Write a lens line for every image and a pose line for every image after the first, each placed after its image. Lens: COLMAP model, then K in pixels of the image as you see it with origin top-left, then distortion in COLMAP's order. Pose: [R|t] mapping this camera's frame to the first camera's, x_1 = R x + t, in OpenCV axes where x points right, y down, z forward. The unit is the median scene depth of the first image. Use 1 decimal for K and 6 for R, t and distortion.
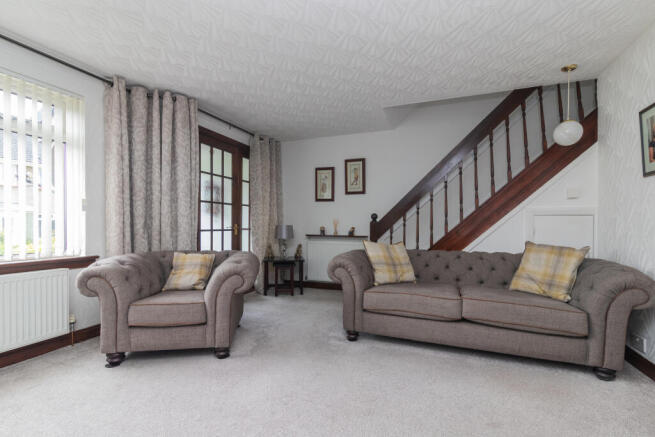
lens RADIAL K [[306.3, 0, 327.1], [0, 306.3, 227.9], [0, 0, 1]] dist [-0.000138, -0.000157]
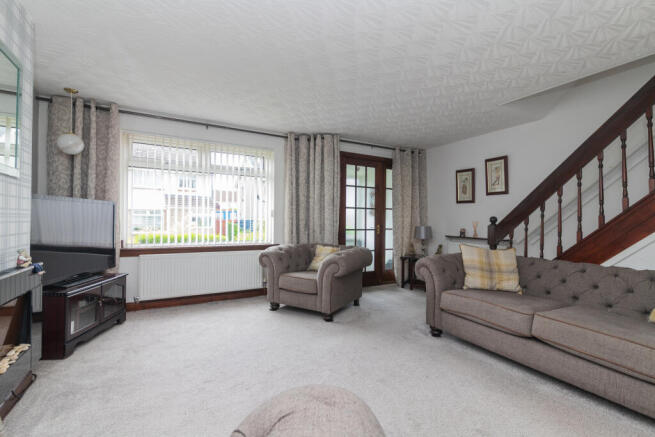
lens RADIAL K [[300.0, 0, 327.5], [0, 300.0, 218.5], [0, 0, 1]] dist [-0.001106, -0.000306]
pose [[0.764314, 0.000994, -0.644844, 0.435338], [-0.015062, 0.999754, -0.016312, -0.021667], [0.644669, 0.022180, 0.764140, -0.054707]]
